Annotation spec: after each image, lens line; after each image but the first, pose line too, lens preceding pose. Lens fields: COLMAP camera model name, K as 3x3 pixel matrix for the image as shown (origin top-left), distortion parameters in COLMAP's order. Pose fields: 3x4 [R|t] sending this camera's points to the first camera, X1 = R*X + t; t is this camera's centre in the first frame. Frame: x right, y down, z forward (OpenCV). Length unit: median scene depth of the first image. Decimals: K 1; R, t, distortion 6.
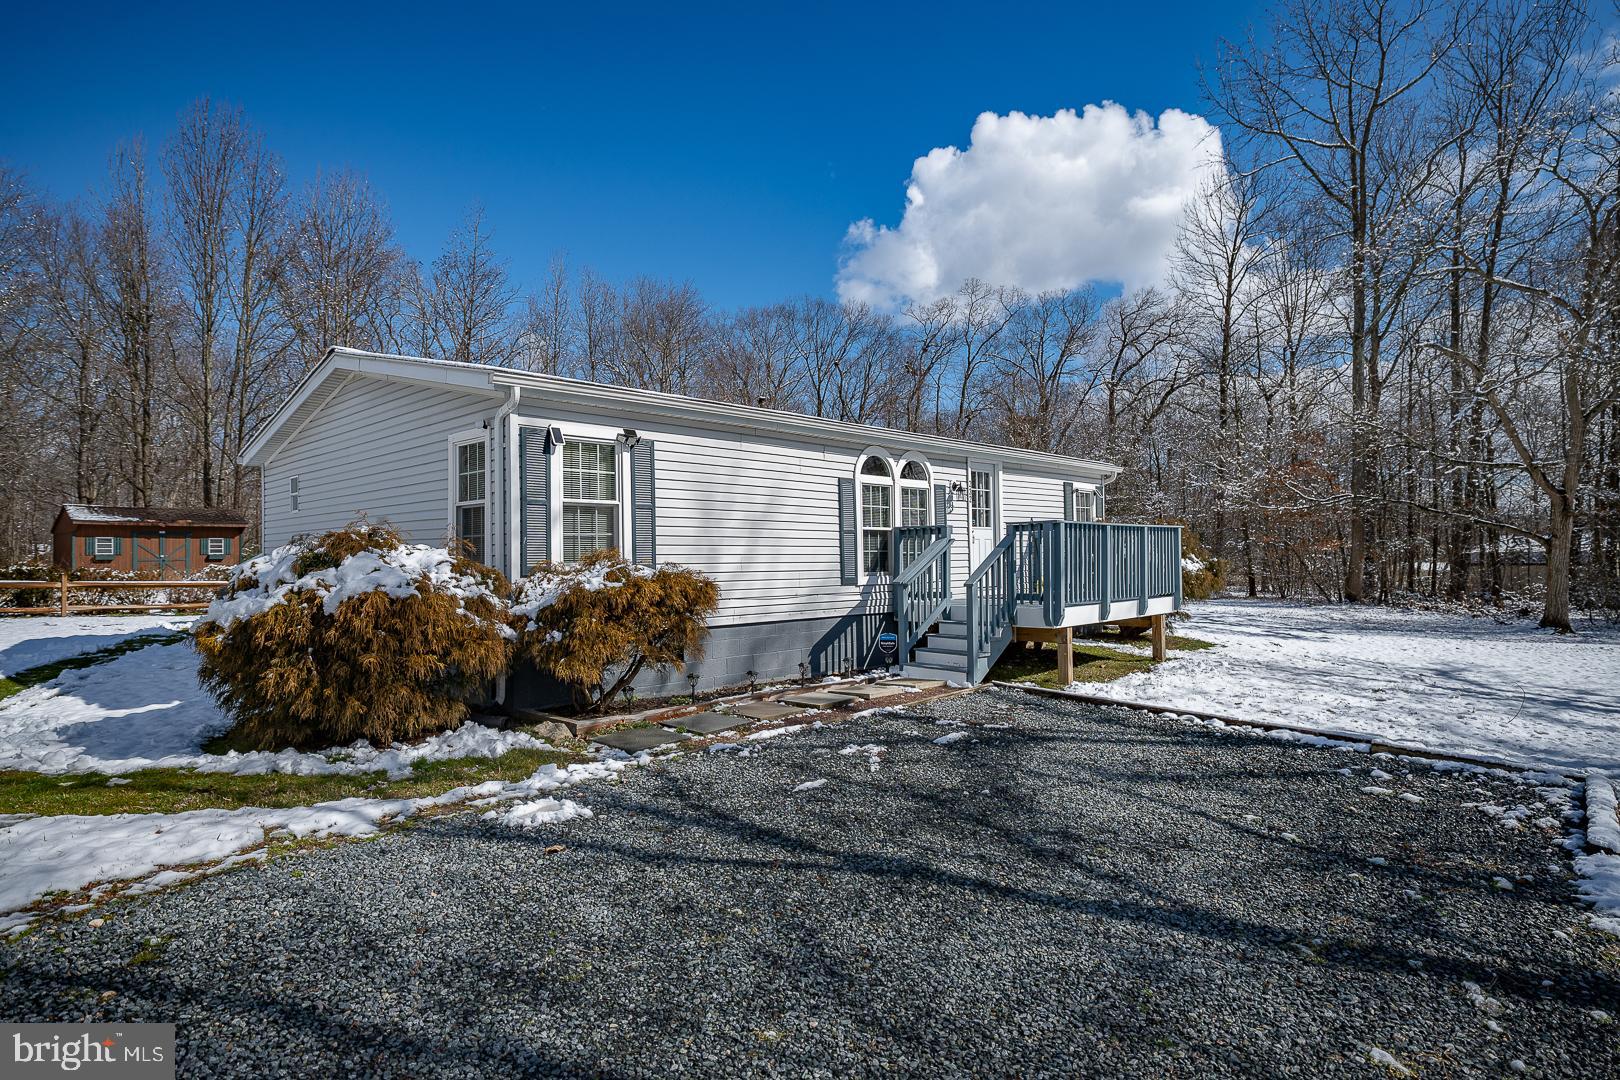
lens RADIAL K [[864.4, 0, 810.0], [0, 864.4, 540.0], [0, 0, 1]] dist [0.009182, 0.001007]
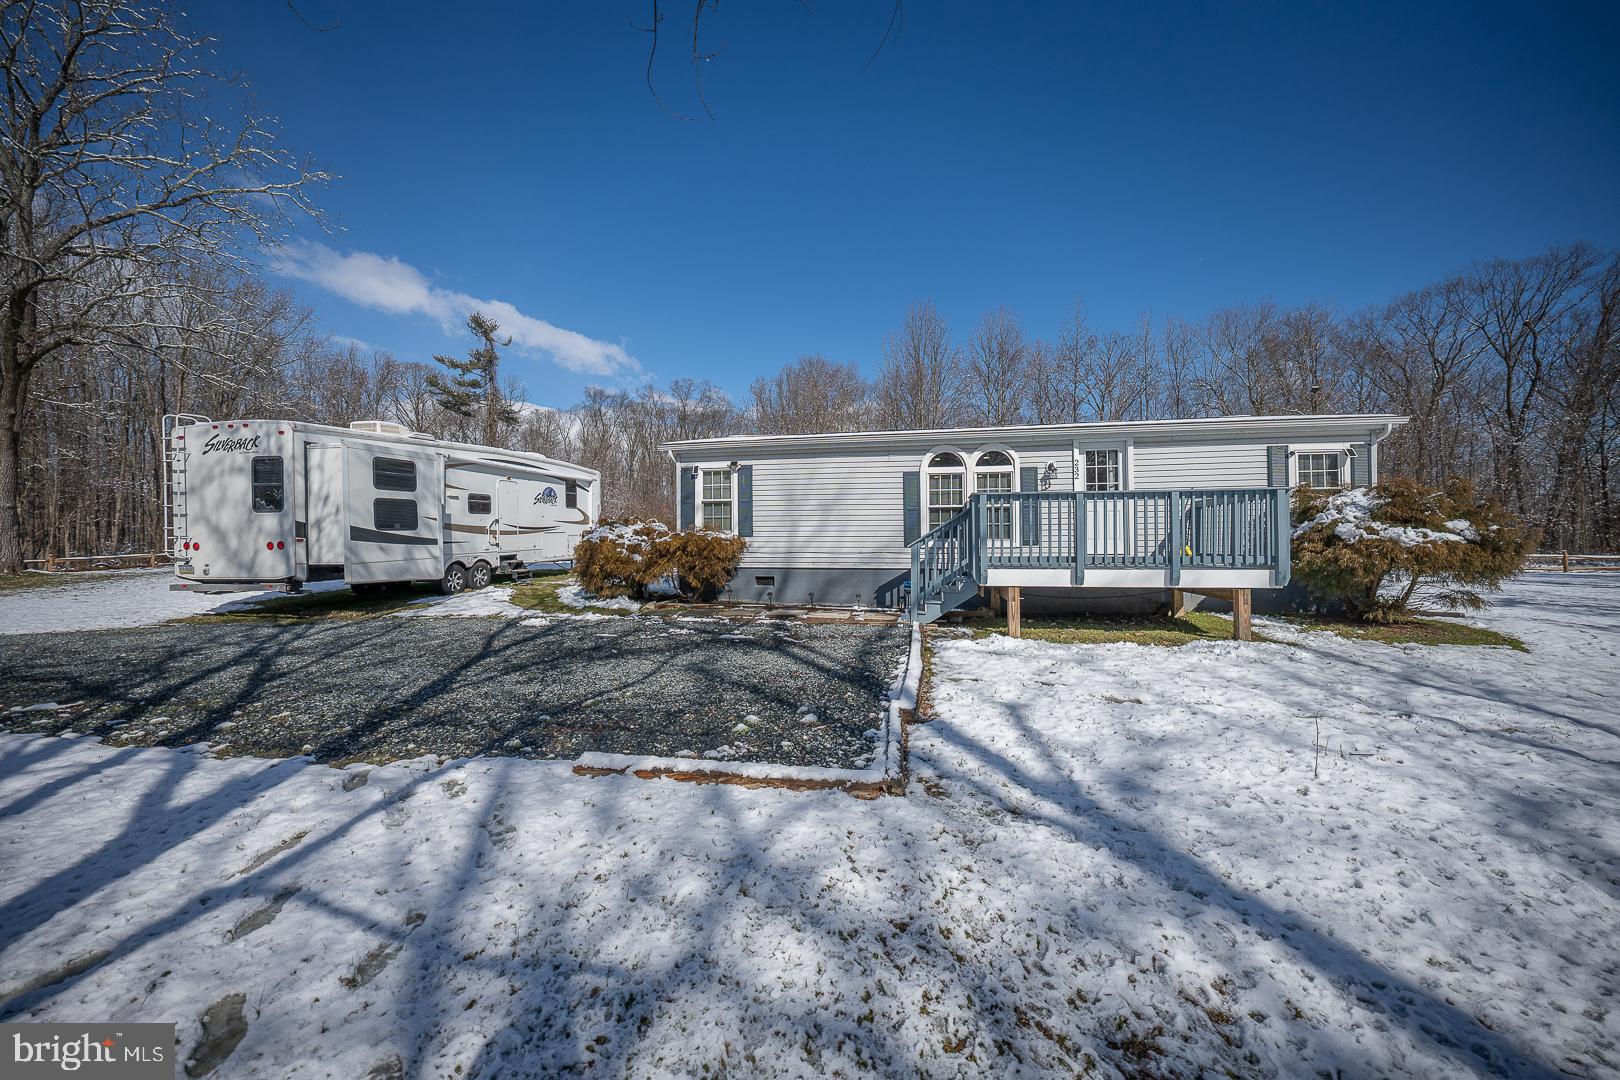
lens RADIAL K [[557.9, 0, 811.6], [0, 557.9, 537.3], [0, 0, 1]] dist [-0.029652, 0.006654]
pose [[0.542147, 0.002219, -0.840281, 0.722450], [0.015701, 0.999795, 0.012770, 0.021833], [0.840137, -0.020117, 0.542001, 0.367419]]
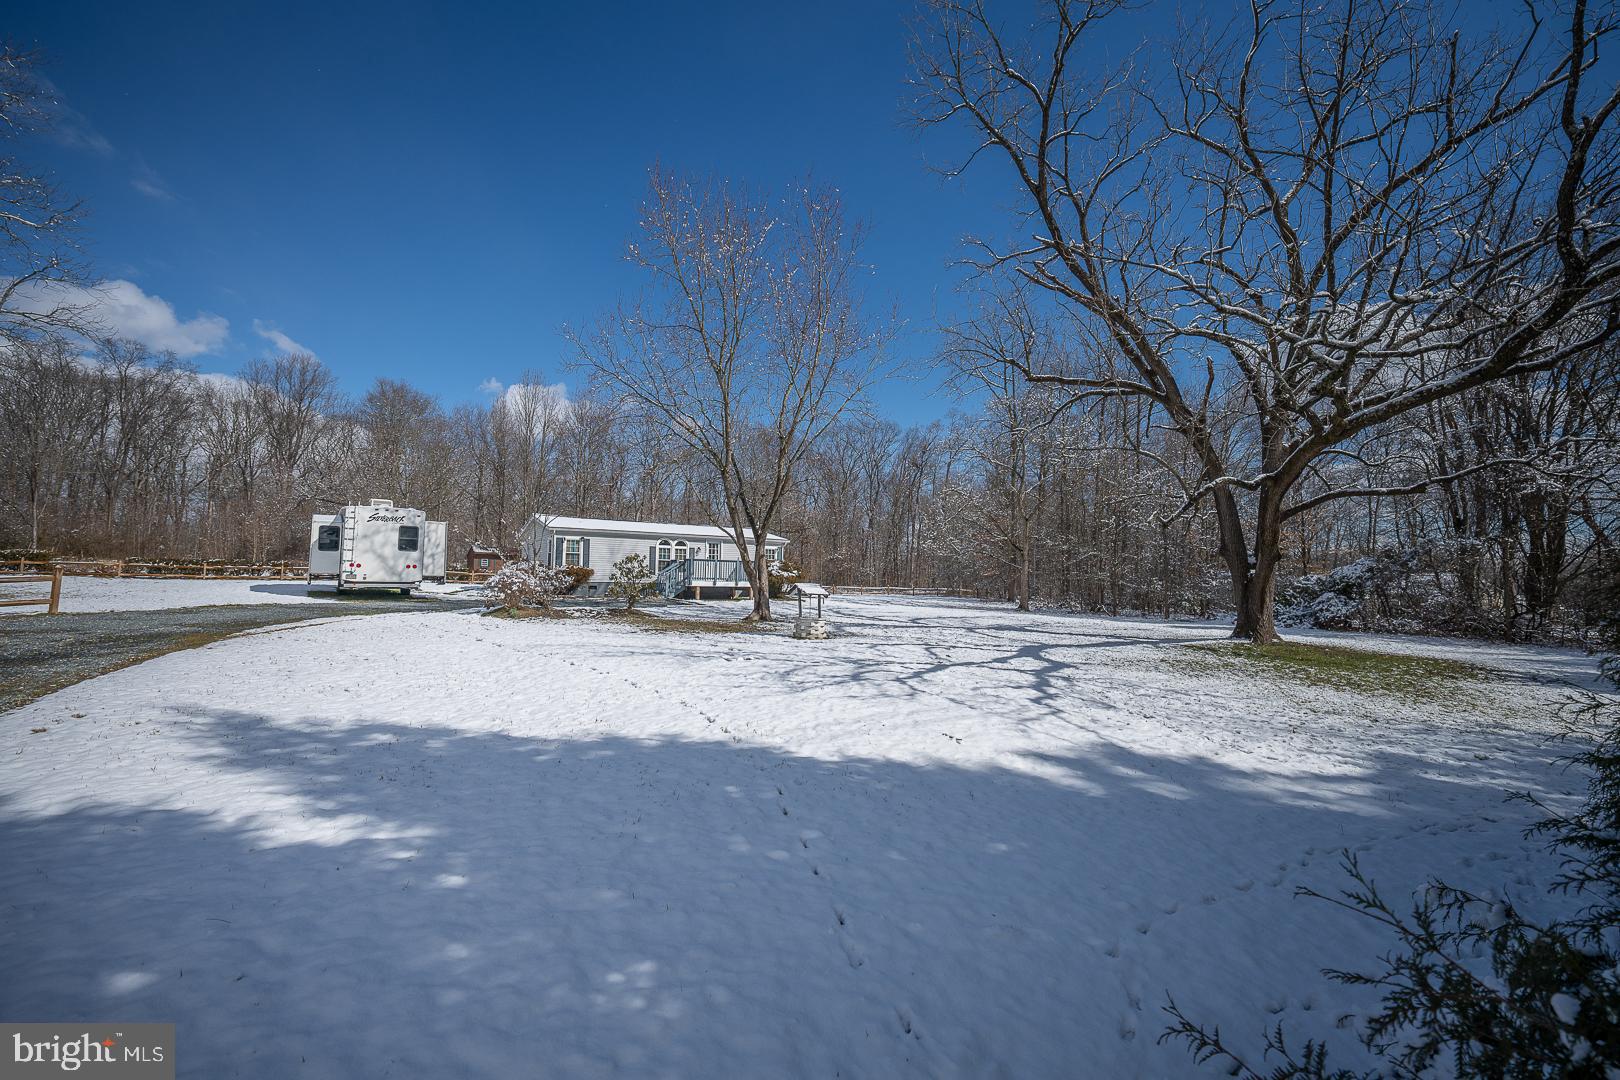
lens RADIAL K [[660.8, 0, 810.0], [0, 660.8, 540.0], [0, 0, 1]] dist [-0.000954, 0.000410]
pose [[0.974580, 0.011697, -0.223732, 1.363414], [-0.021576, 0.998895, -0.041763, 0.006820], [0.222997, 0.045528, 0.973755, -1.669952]]
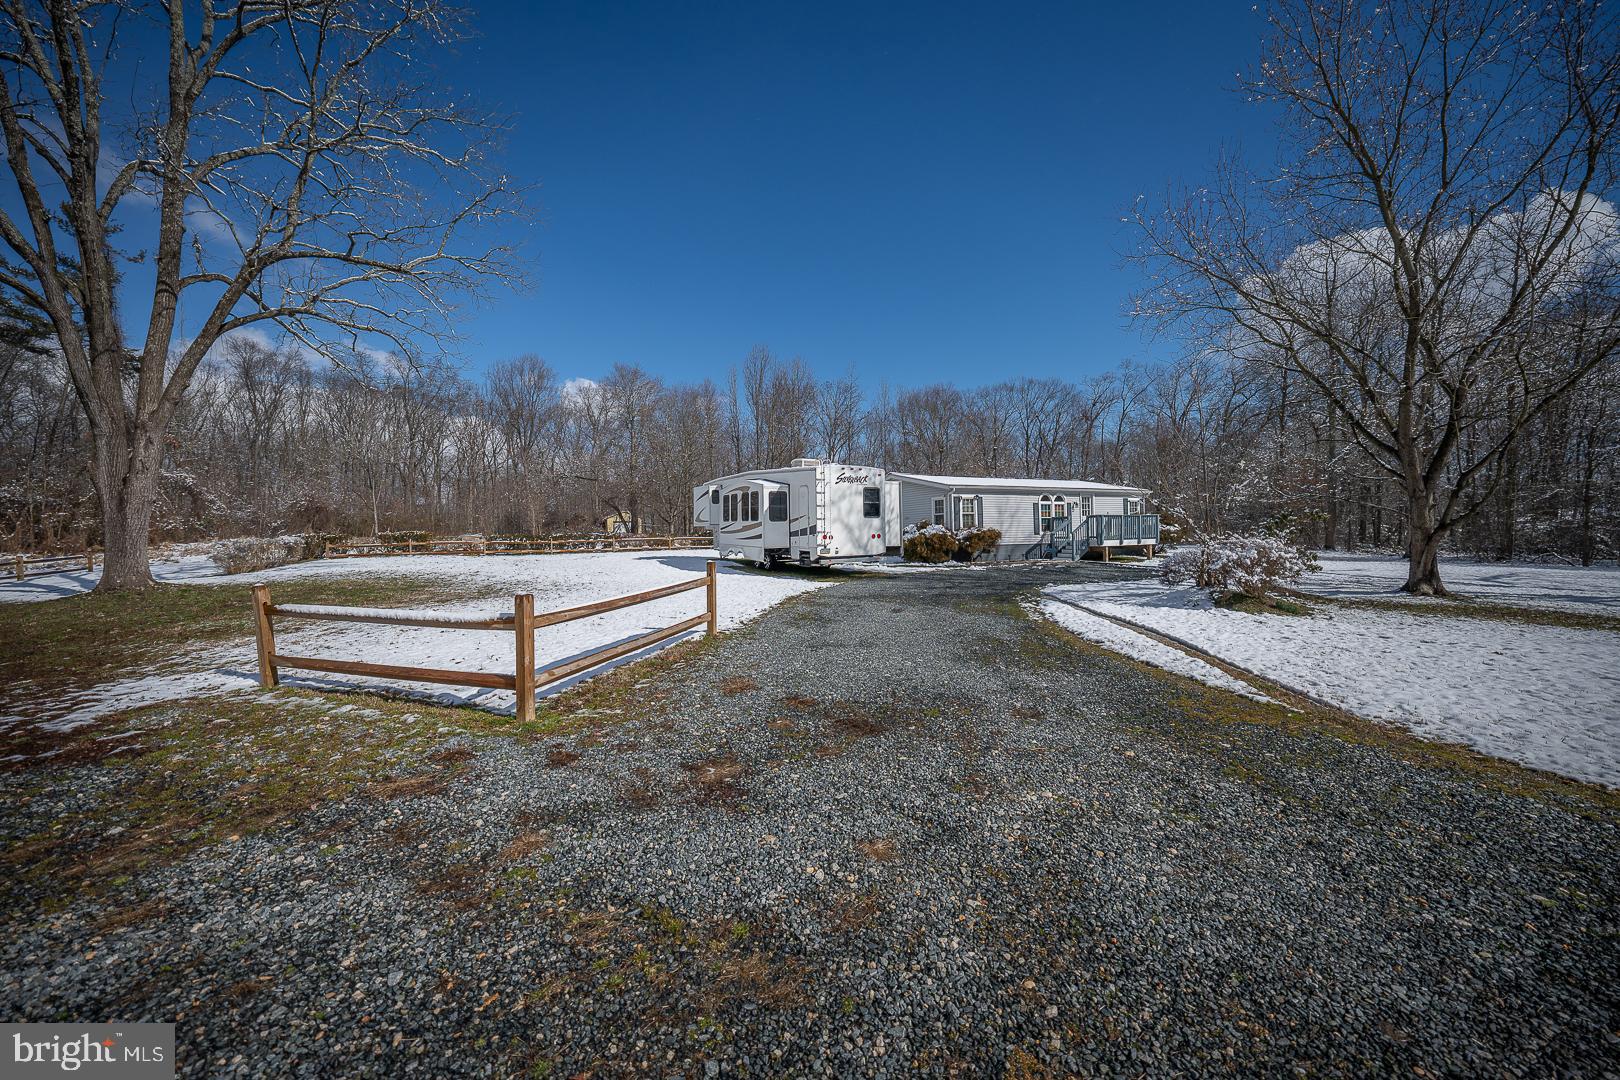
lens RADIAL K [[557.9, 0, 811.6], [0, 557.9, 537.3], [0, 0, 1]] dist [-0.029652, 0.006654]
pose [[0.935855, -0.005153, -0.352348, -0.013975], [0.015617, 0.999517, 0.026861, -0.009067], [0.352039, -0.030641, 0.935483, -1.328398]]
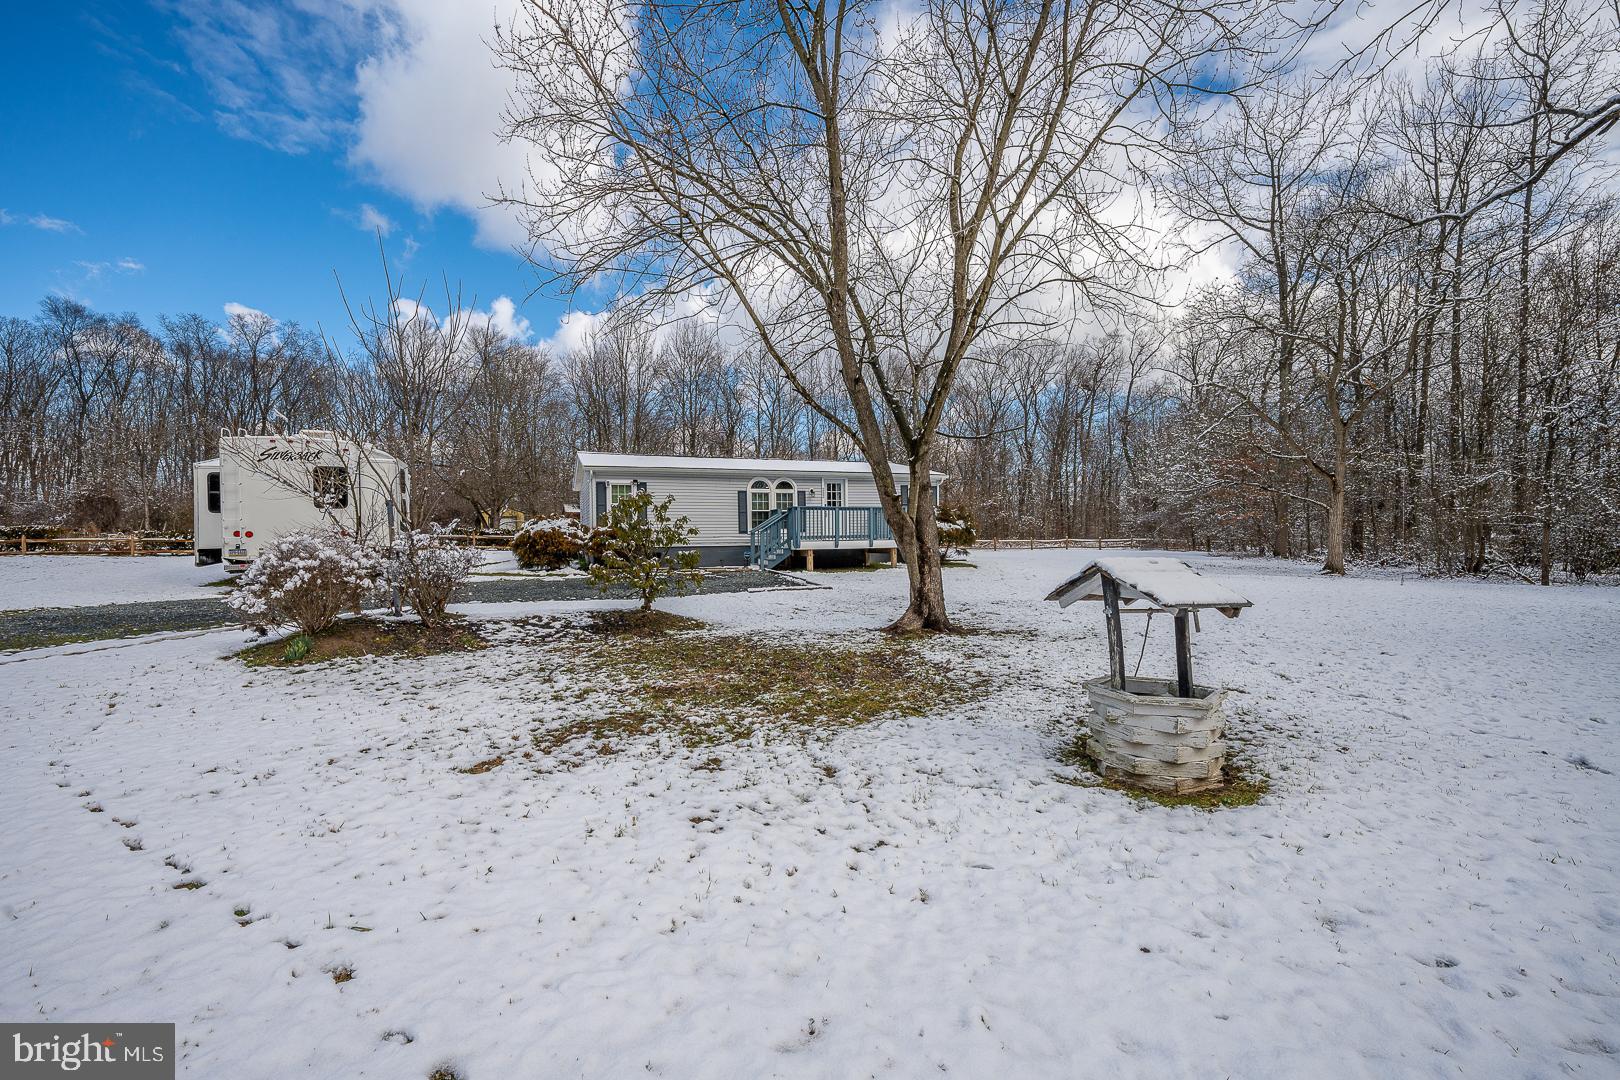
lens RADIAL K [[664.8, 0, 810.0], [0, 664.8, 540.0], [0, 0, 1]] dist [-0.006265, -0.000017]
pose [[0.910839, 0.000746, -0.412762, 1.017998], [0.011749, 0.999546, 0.027734, 0.020078], [0.412595, -0.030111, 0.910417, -0.676102]]
